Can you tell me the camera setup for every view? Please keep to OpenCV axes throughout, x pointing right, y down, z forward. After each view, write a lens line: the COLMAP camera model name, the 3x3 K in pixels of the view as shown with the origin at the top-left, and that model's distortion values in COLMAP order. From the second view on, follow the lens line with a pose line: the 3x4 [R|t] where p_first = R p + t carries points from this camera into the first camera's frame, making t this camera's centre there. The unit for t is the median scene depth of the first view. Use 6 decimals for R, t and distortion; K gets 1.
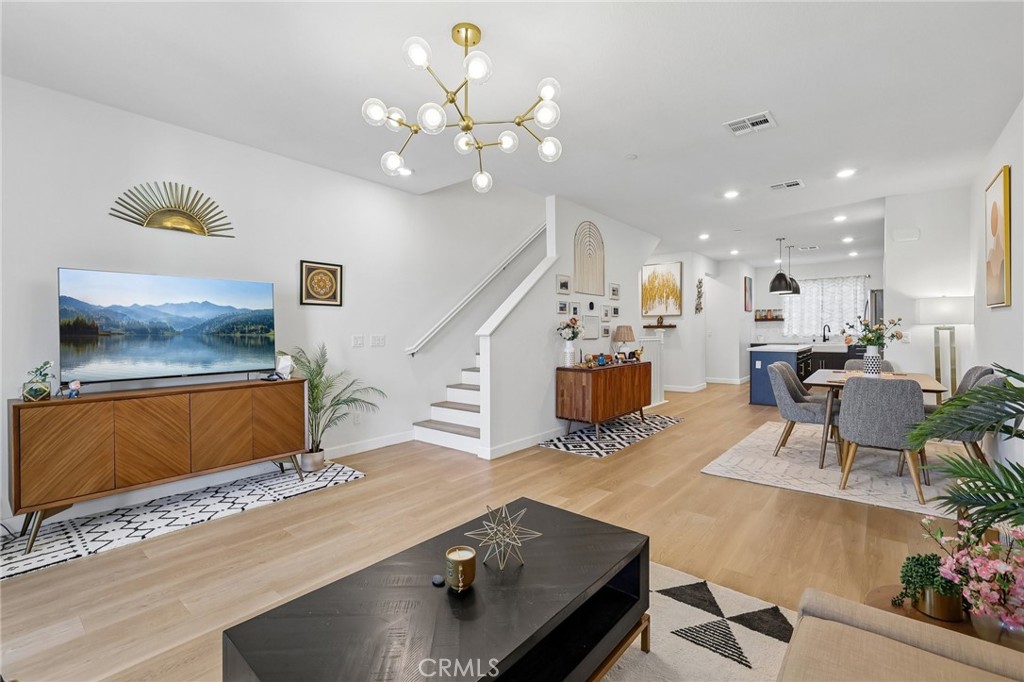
lens RADIAL K [[449.6, 0, 503.8], [0, 449.6, 335.1], [0, 0, 1]] dist [-0.000106, -0.000294]
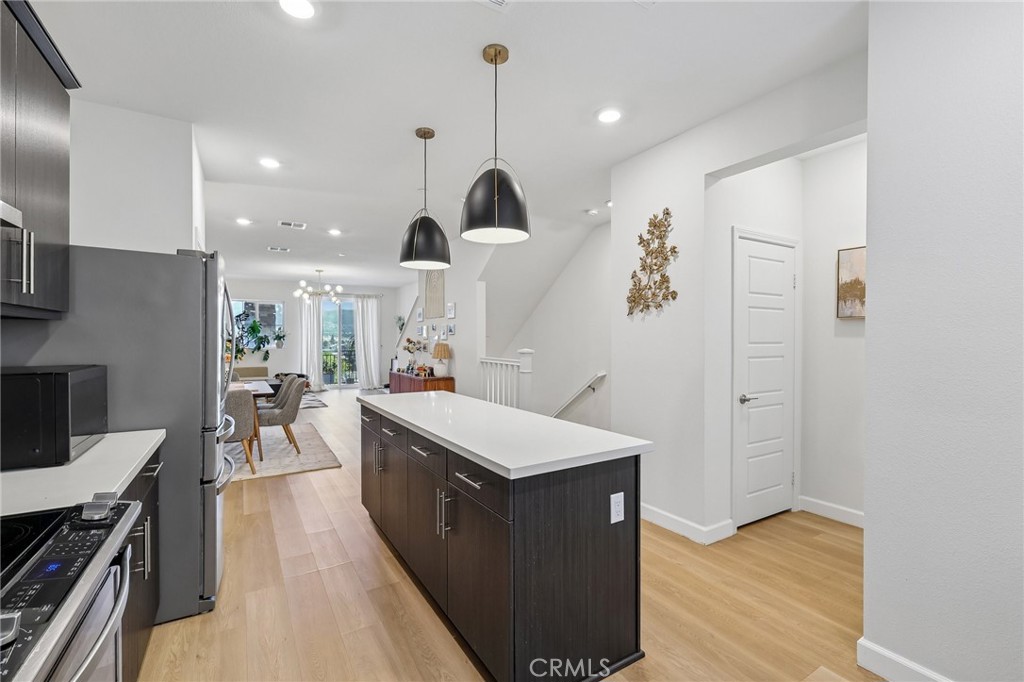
lens RADIAL K [[449.6, 0, 515.6], [0, 449.6, 342.7], [0, 0, 1]] dist [-0.000106, -0.000294]
pose [[-0.319548, 0.014903, -0.947453, 1.789101], [-0.006258, 0.999821, 0.017837, -0.063155], [0.947549, 0.011629, -0.319398, 2.223227]]
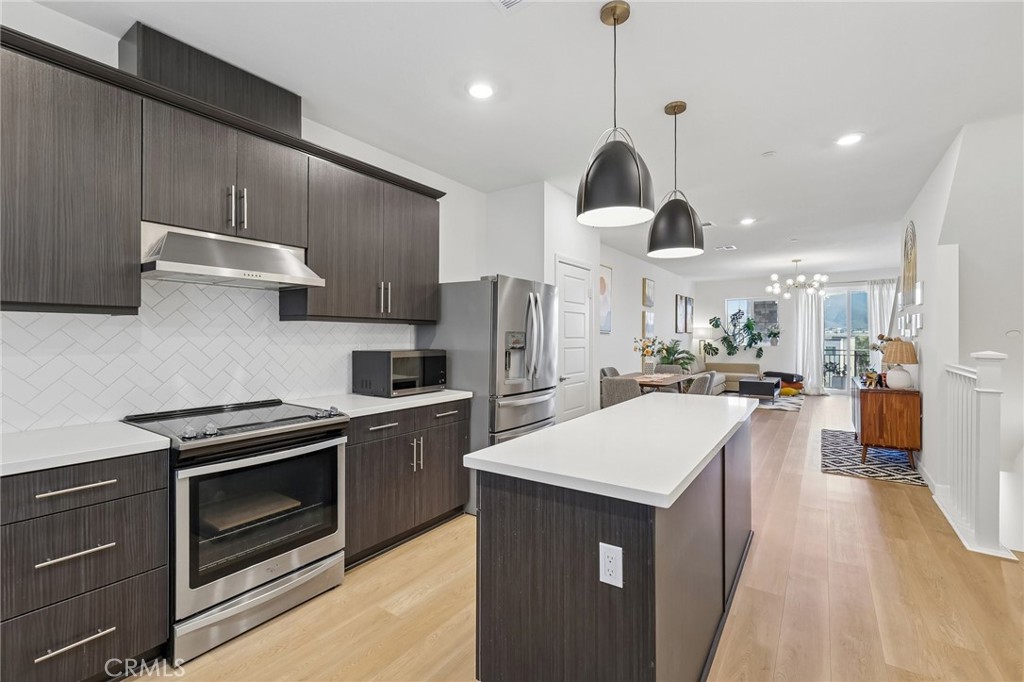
lens RADIAL K [[449.6, 0, 508.6], [0, 449.6, 339.2], [0, 0, 1]] dist [-0.000106, -0.000294]
pose [[-0.996493, 0.008823, -0.083213, 1.425461], [0.007714, 0.999877, 0.013639, -0.058625], [0.083323, 0.012949, -0.996438, 2.498283]]
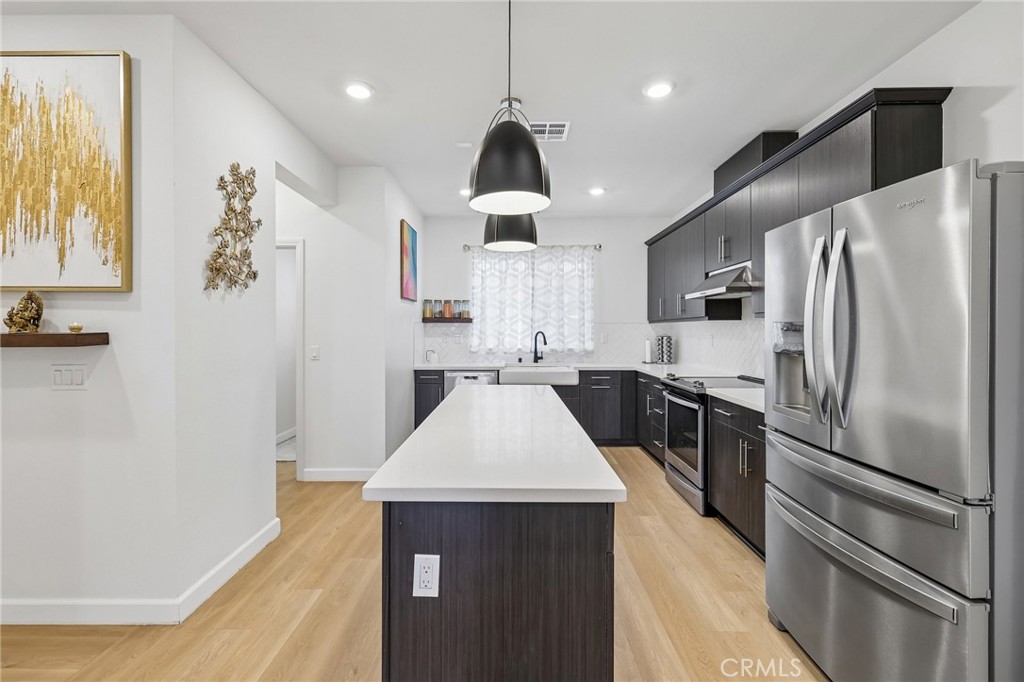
lens RADIAL K [[449.6, 0, 508.7], [0, 449.6, 330.0], [0, 0, 1]] dist [-0.000106, -0.000294]
pose [[0.770683, 0.006124, 0.637189, 0.854424], [0.001054, 0.999940, -0.010885, -0.046304], [-0.637218, 0.009060, 0.770631, 1.507014]]
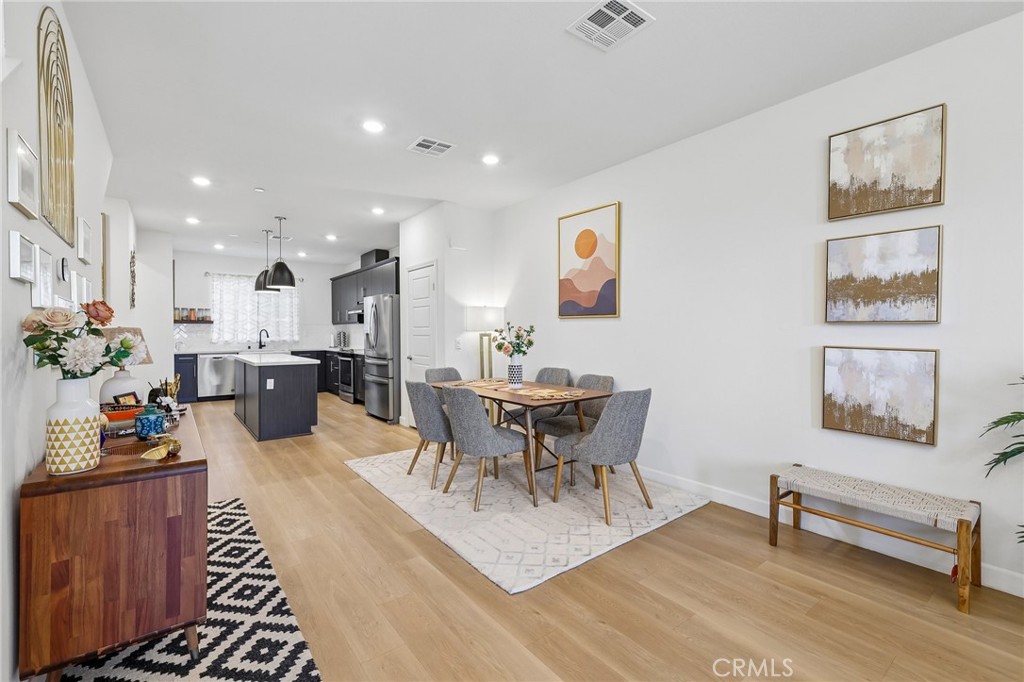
lens RADIAL K [[449.6, 0, 515.6], [0, 449.6, 336.5], [0, 0, 1]] dist [-0.000106, -0.000294]
pose [[0.211304, -0.006480, 0.977399, -0.097311], [0.011140, 0.999929, 0.004222, -0.017587], [-0.977357, 0.009996, 0.211361, 0.821960]]
